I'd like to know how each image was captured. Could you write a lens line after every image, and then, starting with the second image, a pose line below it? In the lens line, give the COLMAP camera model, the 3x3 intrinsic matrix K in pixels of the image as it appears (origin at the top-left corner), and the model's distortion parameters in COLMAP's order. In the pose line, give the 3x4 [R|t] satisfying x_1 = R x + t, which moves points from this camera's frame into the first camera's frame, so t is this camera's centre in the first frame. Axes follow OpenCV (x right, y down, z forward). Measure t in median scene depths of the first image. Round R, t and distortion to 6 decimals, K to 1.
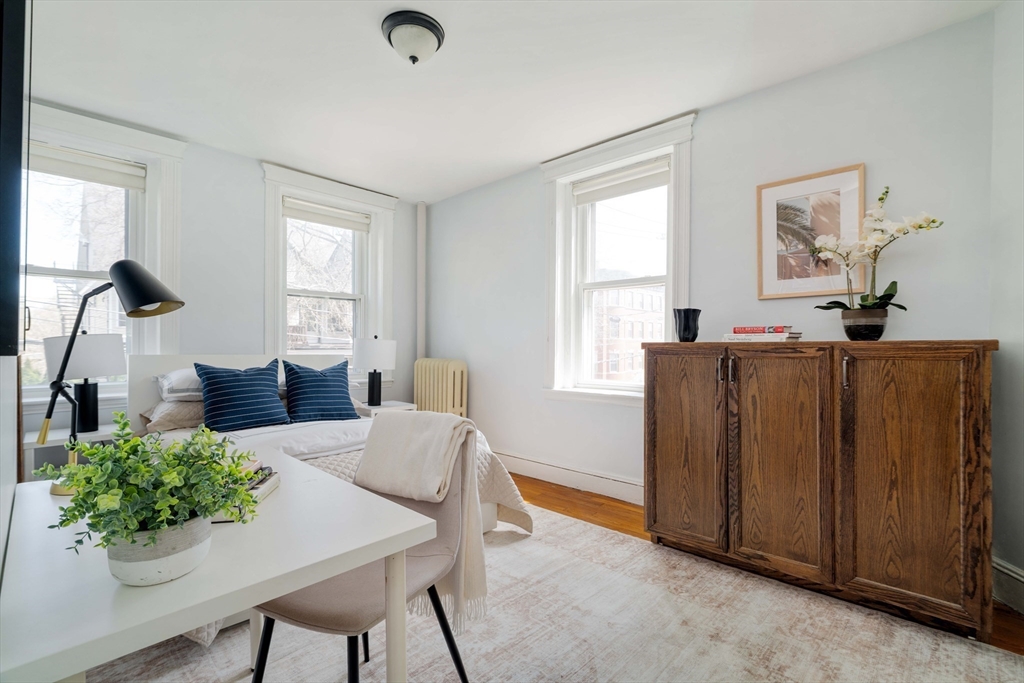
lens RADIAL K [[458.6, 0, 512.0], [0, 458.6, 341.5], [0, 0, 1]] dist [-0.009284, 0.000360]
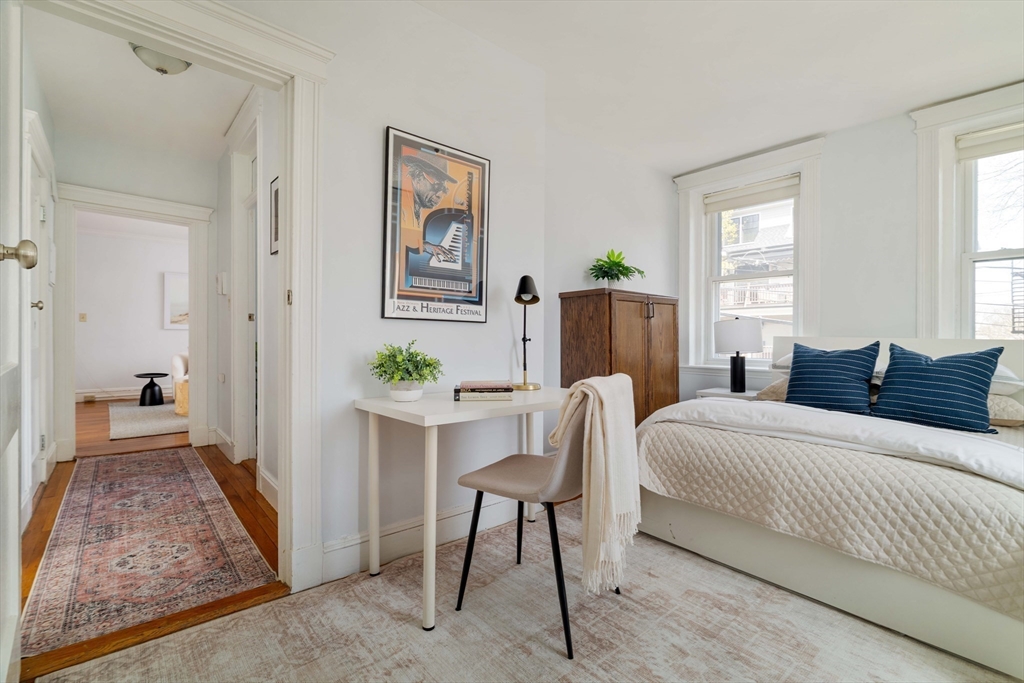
lens RADIAL K [[451.9, 0, 517.5], [0, 451.9, 337.9], [0, 0, 1]] dist [-0.014936, 0.003726]
pose [[-0.095074, -0.003202, -0.995465, 0.432932], [0.003860, 0.999986, -0.003586, 0.034224], [0.995463, -0.004184, -0.095060, 0.439032]]
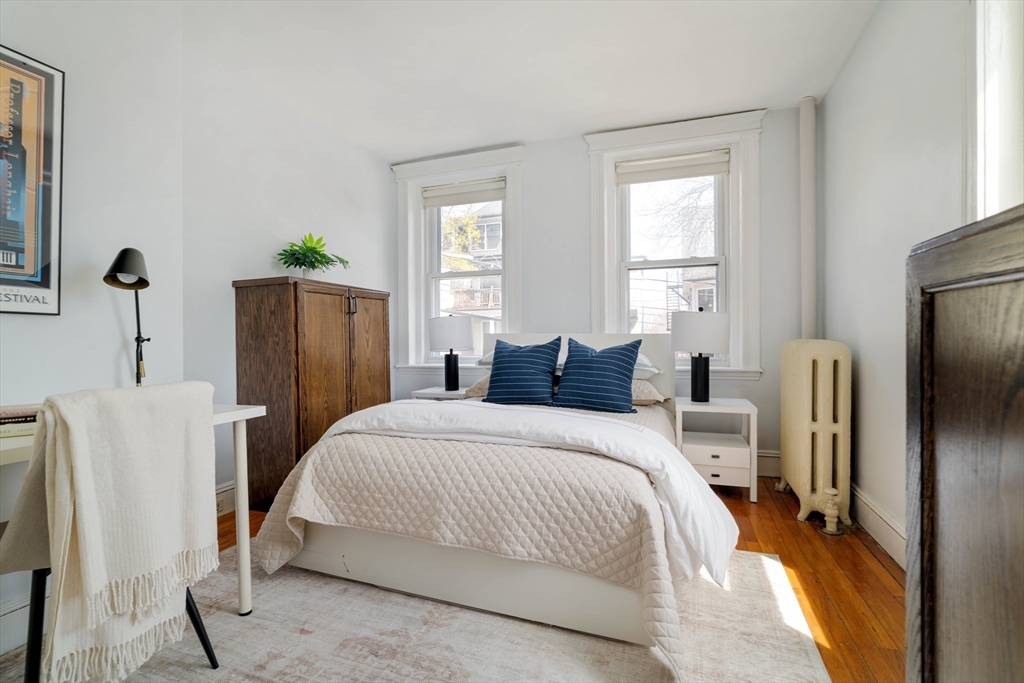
lens RADIAL K [[458.6, 0, 512.0], [0, 458.6, 341.5], [0, 0, 1]] dist [-0.009284, 0.000360]
pose [[0.399129, 0.000677, -0.916894, 0.347926], [0.019432, 0.999769, 0.009197, 0.040594], [0.916689, -0.021488, 0.399024, 0.579643]]
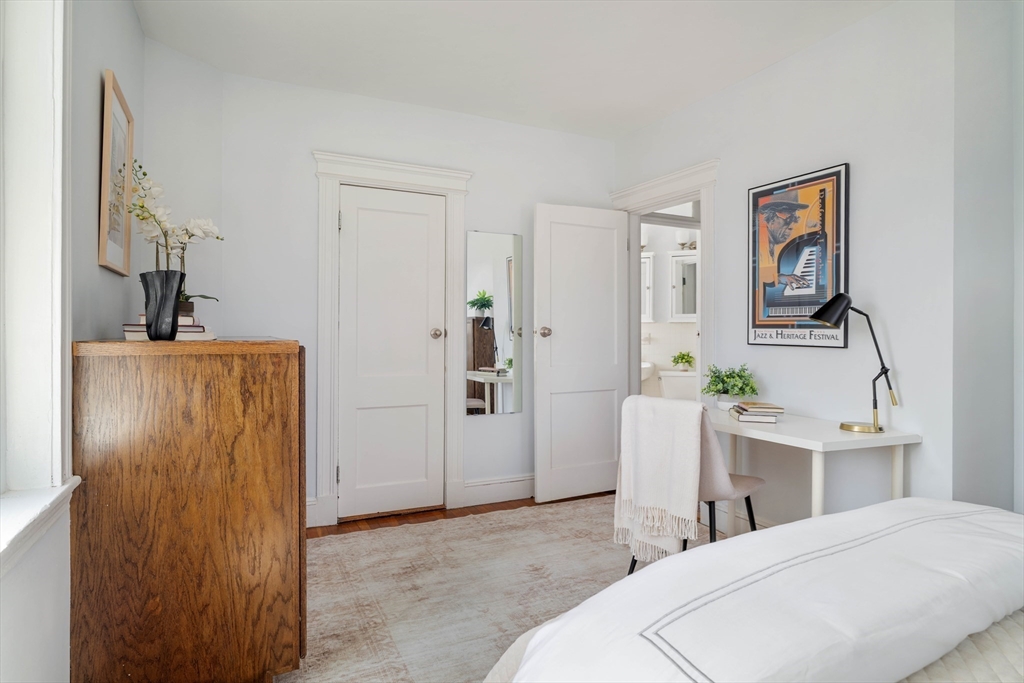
lens RADIAL K [[575.4, 0, 512.0], [0, 575.4, 341.5], [0, 0, 1]] dist [-0.000154, -0.000054]
pose [[-0.938237, -0.012003, 0.345785, -0.173482], [-0.011443, 0.999928, 0.003660, -0.002788], [-0.345804, -0.000522, -0.938307, 1.323653]]
